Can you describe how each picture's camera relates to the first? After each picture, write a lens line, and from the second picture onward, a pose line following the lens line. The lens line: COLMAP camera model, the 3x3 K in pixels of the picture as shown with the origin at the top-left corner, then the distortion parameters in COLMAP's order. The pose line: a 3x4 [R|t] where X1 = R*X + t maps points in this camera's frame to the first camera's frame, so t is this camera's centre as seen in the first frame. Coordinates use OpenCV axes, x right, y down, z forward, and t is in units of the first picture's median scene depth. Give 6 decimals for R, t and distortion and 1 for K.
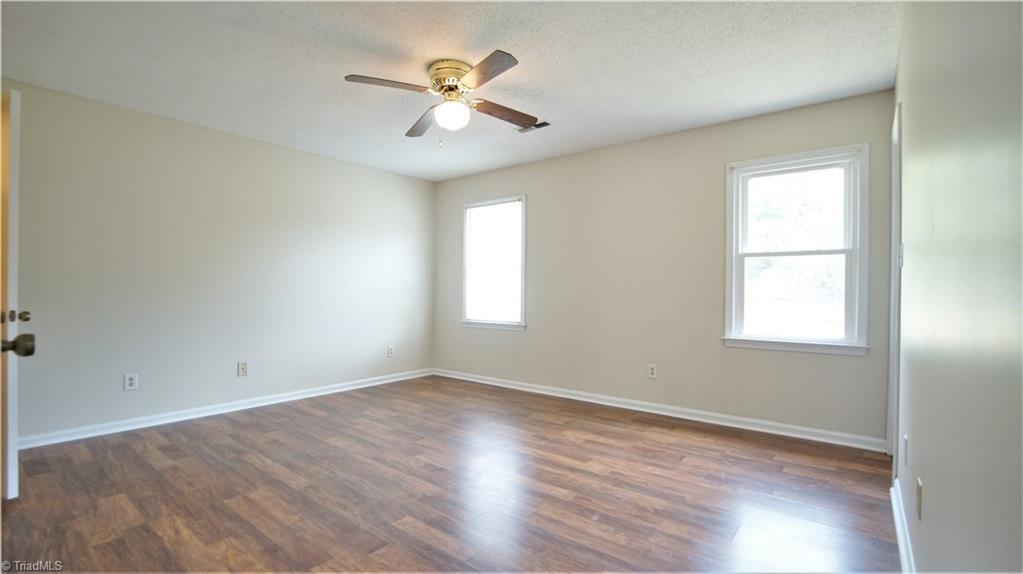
lens RADIAL K [[453.4, 0, 509.8], [0, 453.4, 294.5], [0, 0, 1]] dist [-0.040292, 0.007378]
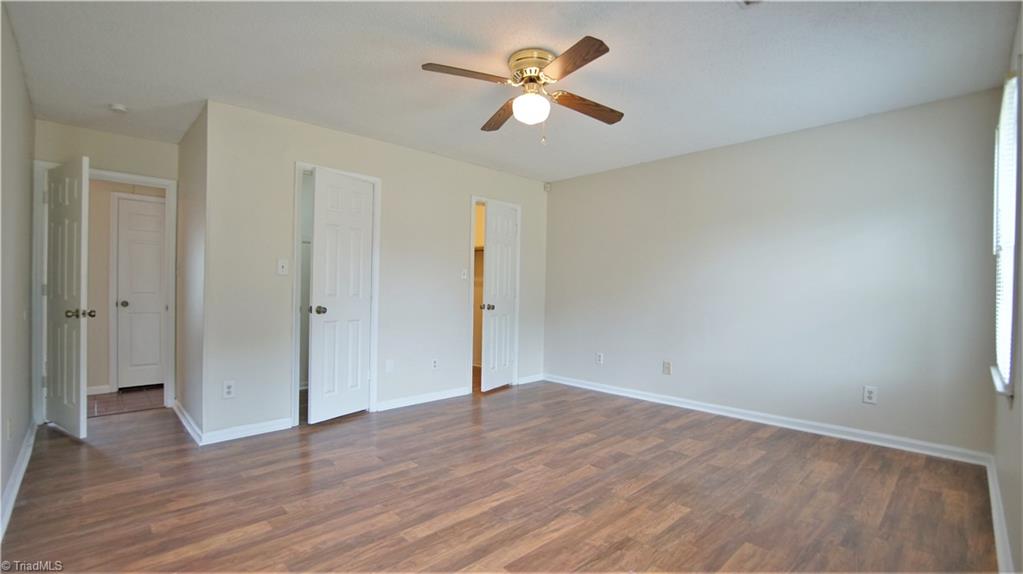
lens RADIAL K [[453.4, 0, 509.8], [0, 453.4, 294.5], [0, 0, 1]] dist [-0.040292, 0.007378]
pose [[-0.133204, 0.005992, -0.991070, 0.700487], [-0.019527, 0.999772, 0.008669, -0.020859], [0.990896, 0.020507, -0.133057, 0.948391]]
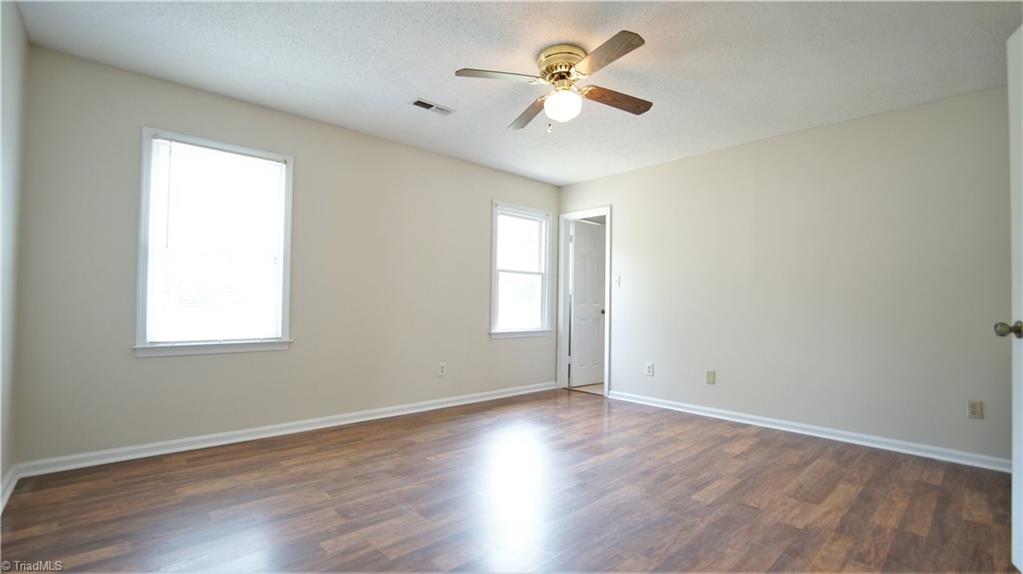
lens RADIAL K [[453.4, 0, 509.8], [0, 453.4, 294.5], [0, 0, 1]] dist [-0.040292, 0.007378]
pose [[0.153639, 0.014171, 0.988025, -0.925911], [-0.005847, 0.999893, -0.013432, 0.004106], [-0.988110, -0.003713, 0.153706, 0.841260]]
